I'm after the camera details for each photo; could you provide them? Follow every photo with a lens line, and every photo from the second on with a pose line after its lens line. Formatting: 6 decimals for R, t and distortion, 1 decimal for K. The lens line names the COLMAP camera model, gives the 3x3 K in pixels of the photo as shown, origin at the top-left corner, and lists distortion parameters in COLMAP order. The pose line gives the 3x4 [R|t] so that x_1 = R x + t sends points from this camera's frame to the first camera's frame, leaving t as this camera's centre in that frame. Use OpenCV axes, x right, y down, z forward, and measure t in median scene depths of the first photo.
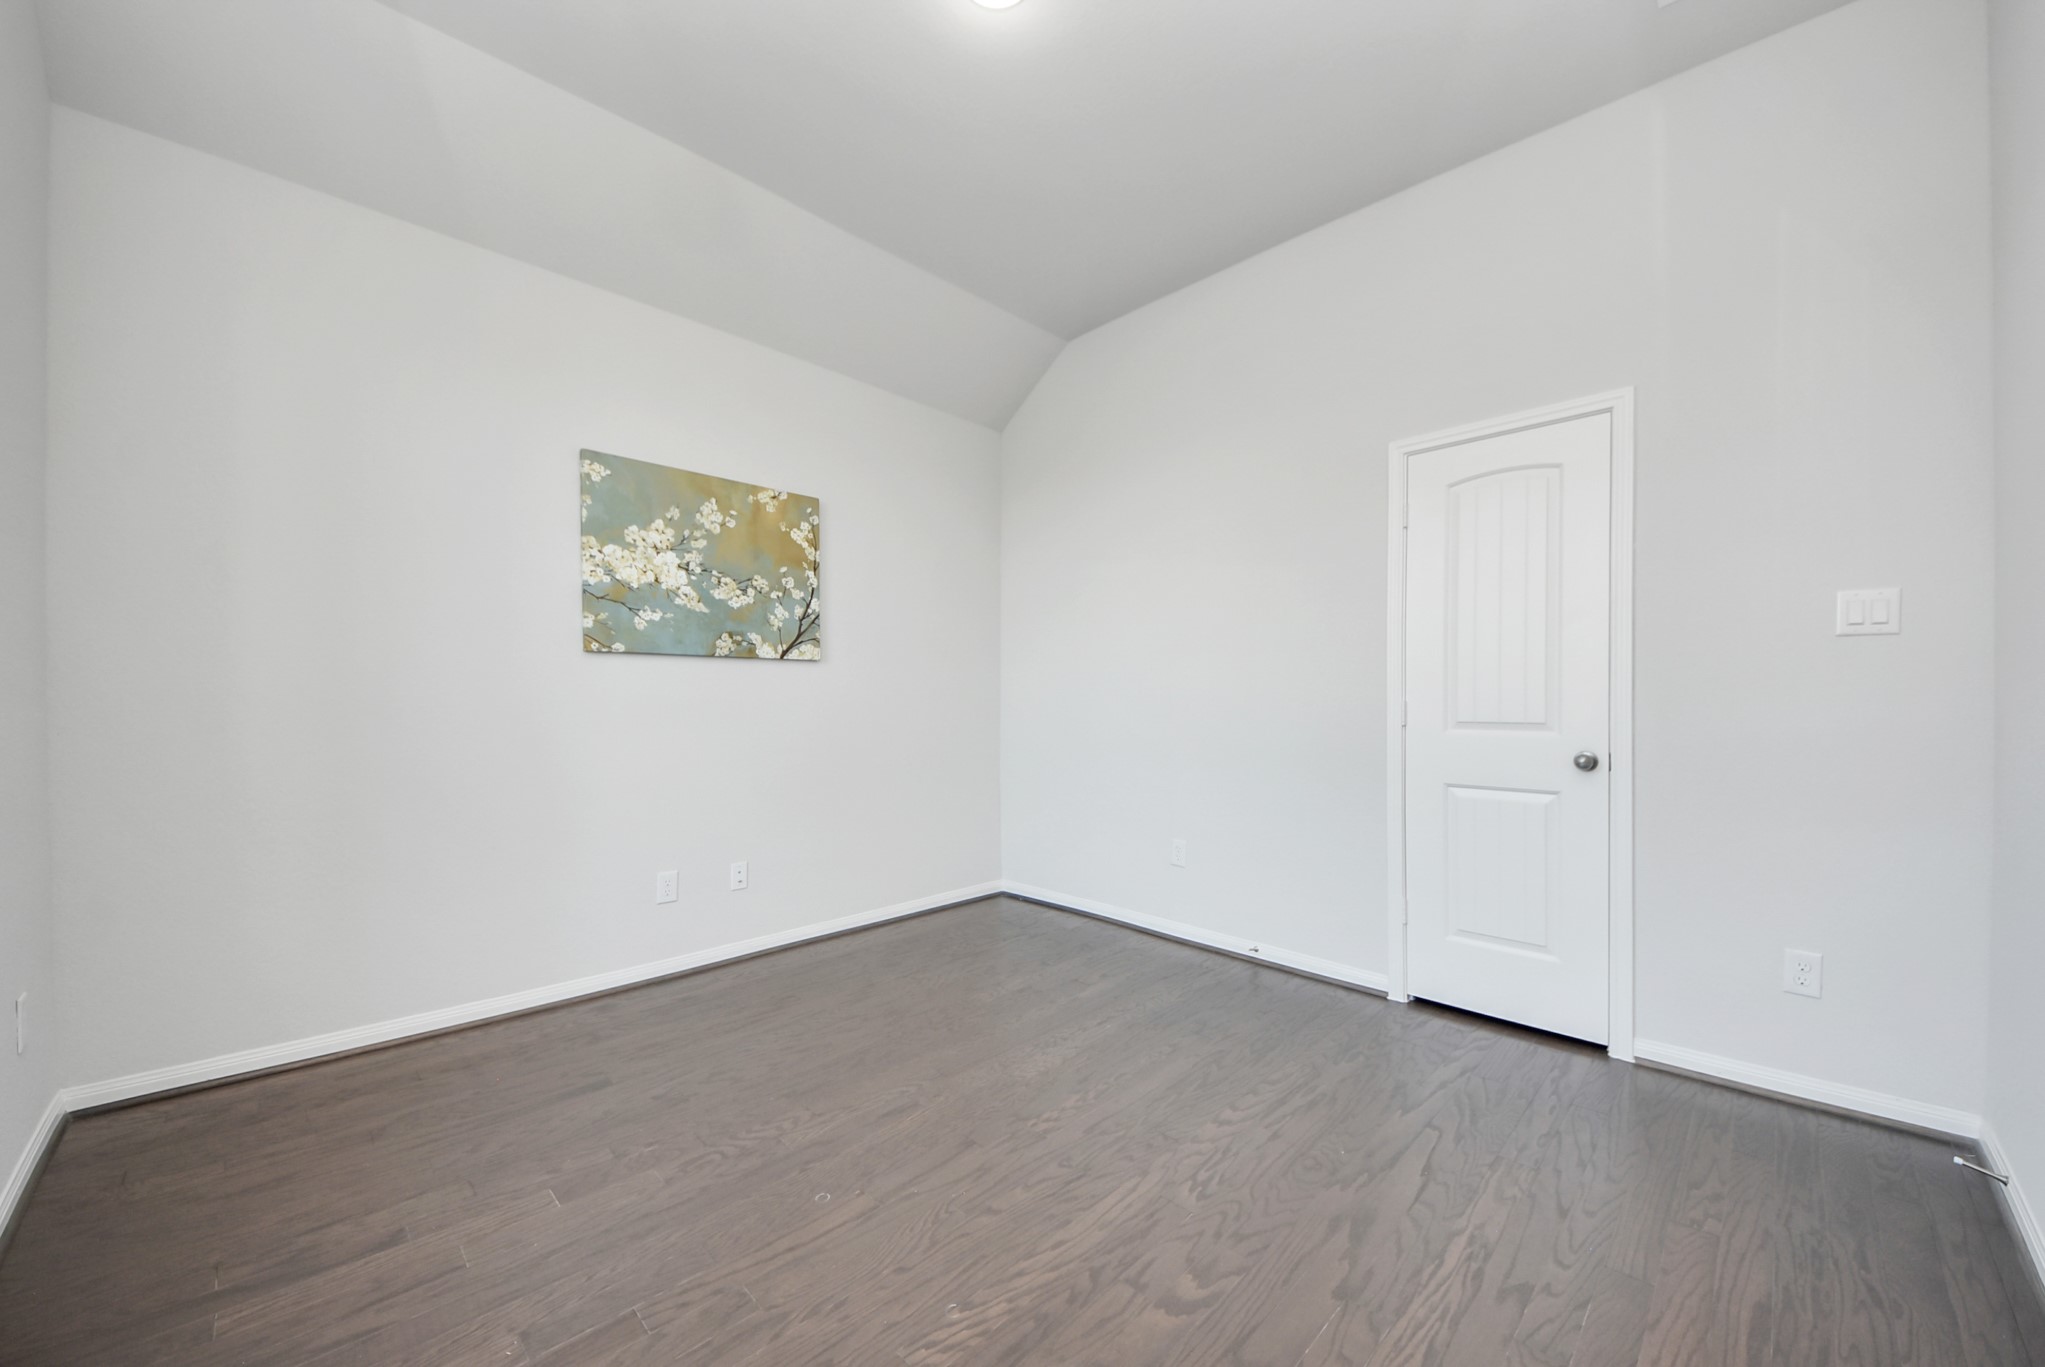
lens RADIAL K [[756.8, 0, 1032.0], [0, 756.8, 698.0], [0, 0, 1]] dist [0.025109, -0.019830]
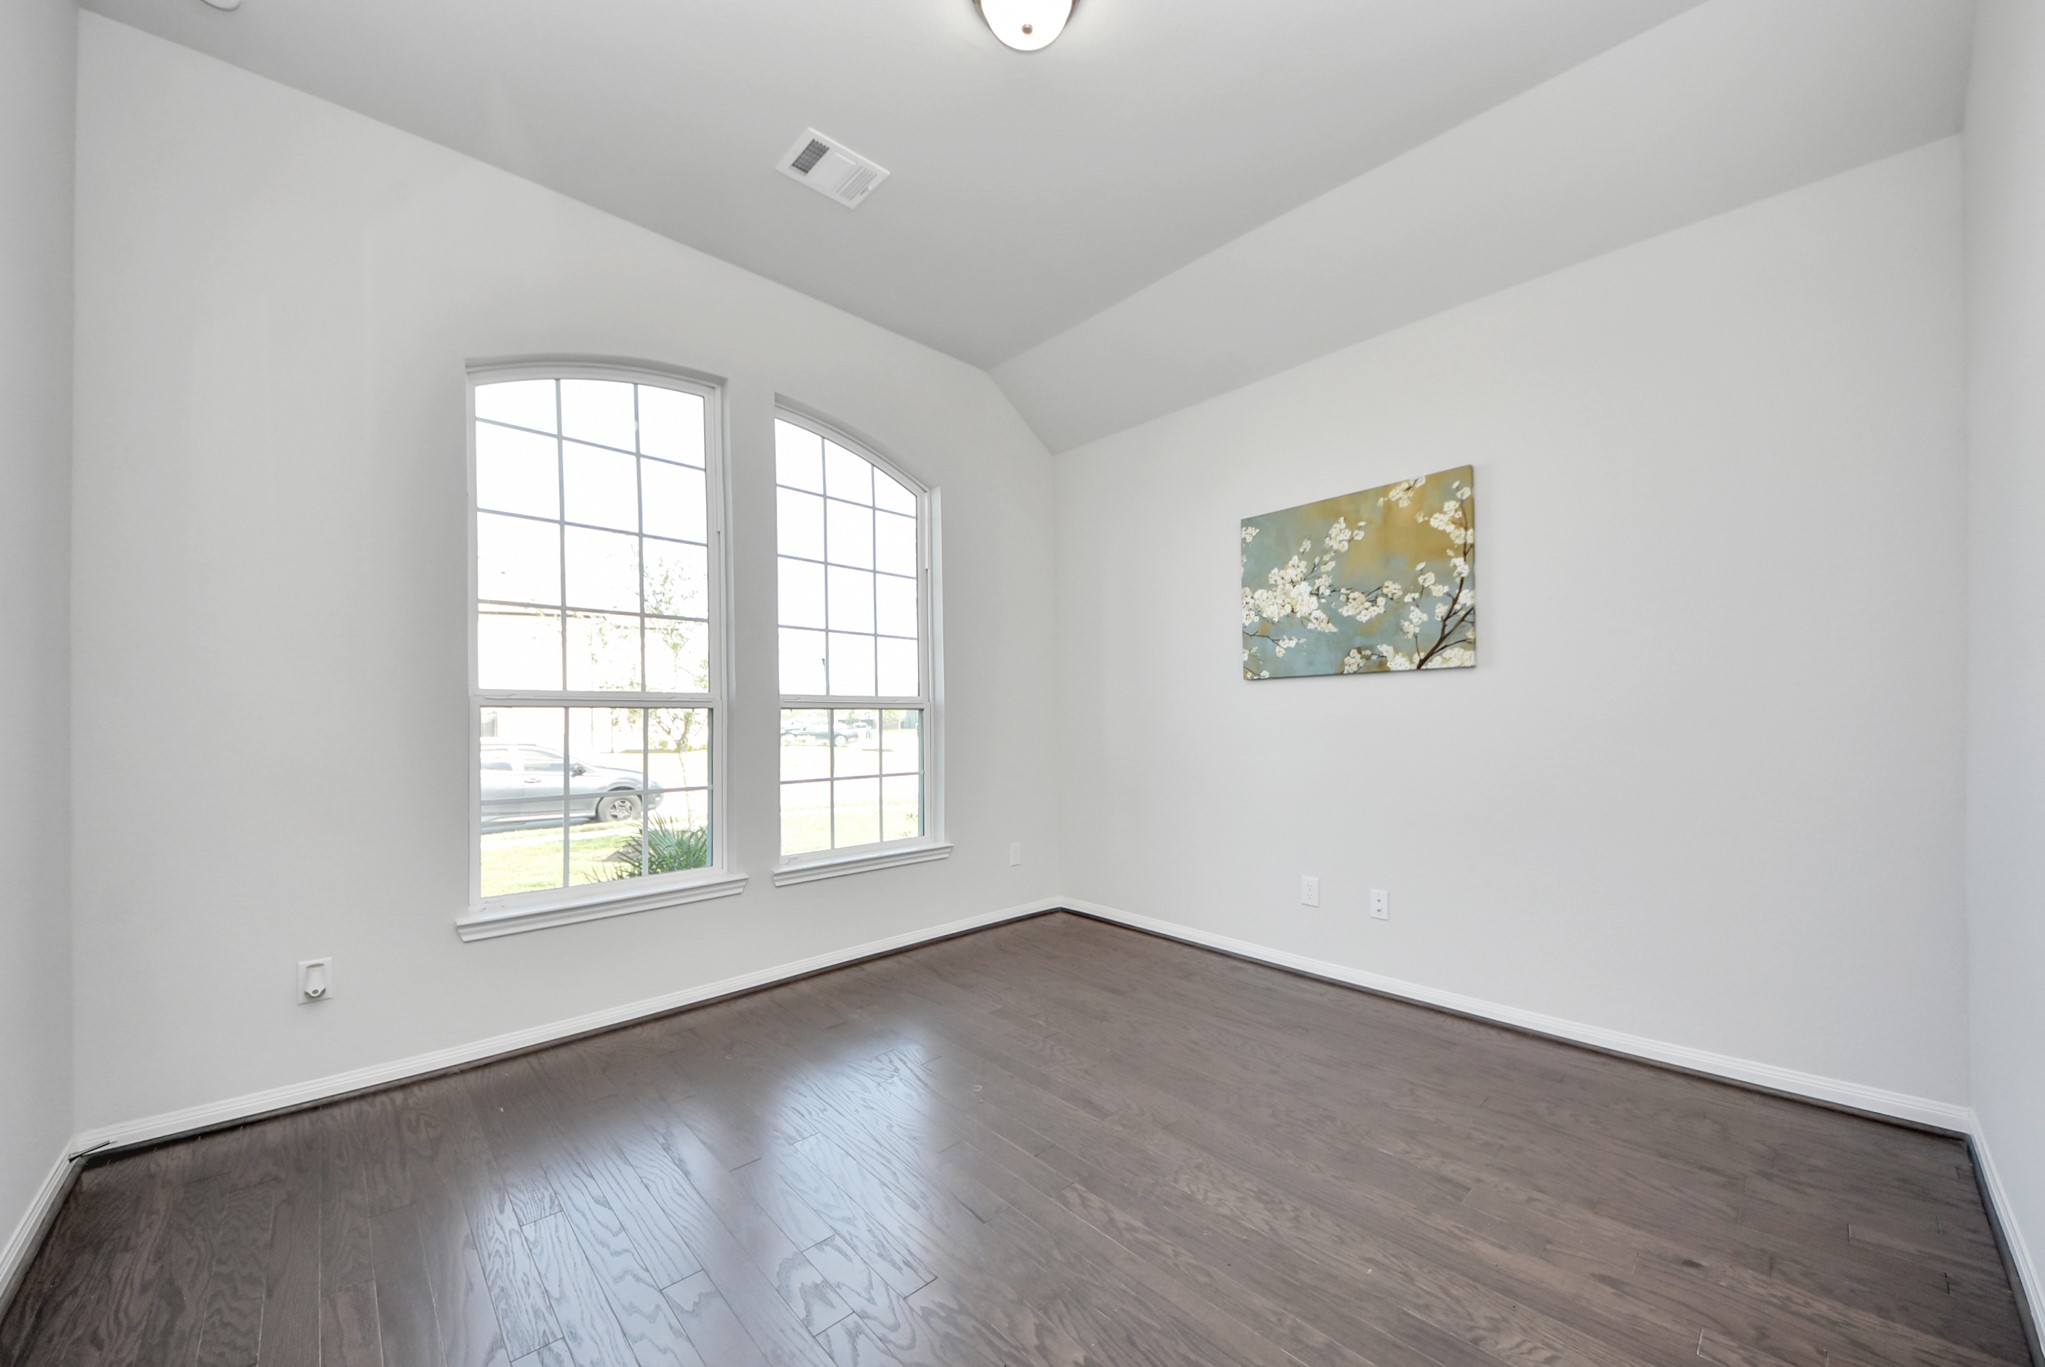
lens RADIAL K [[734.1, 0, 1025.3], [0, 734.1, 695.9], [0, 0, 1]] dist [0.033004, -0.021292]
pose [[-0.052394, -0.035731, -0.997987, 0.573219], [0.015605, 0.999208, -0.036594, 0.003236], [0.998505, -0.017491, -0.051794, 0.628812]]
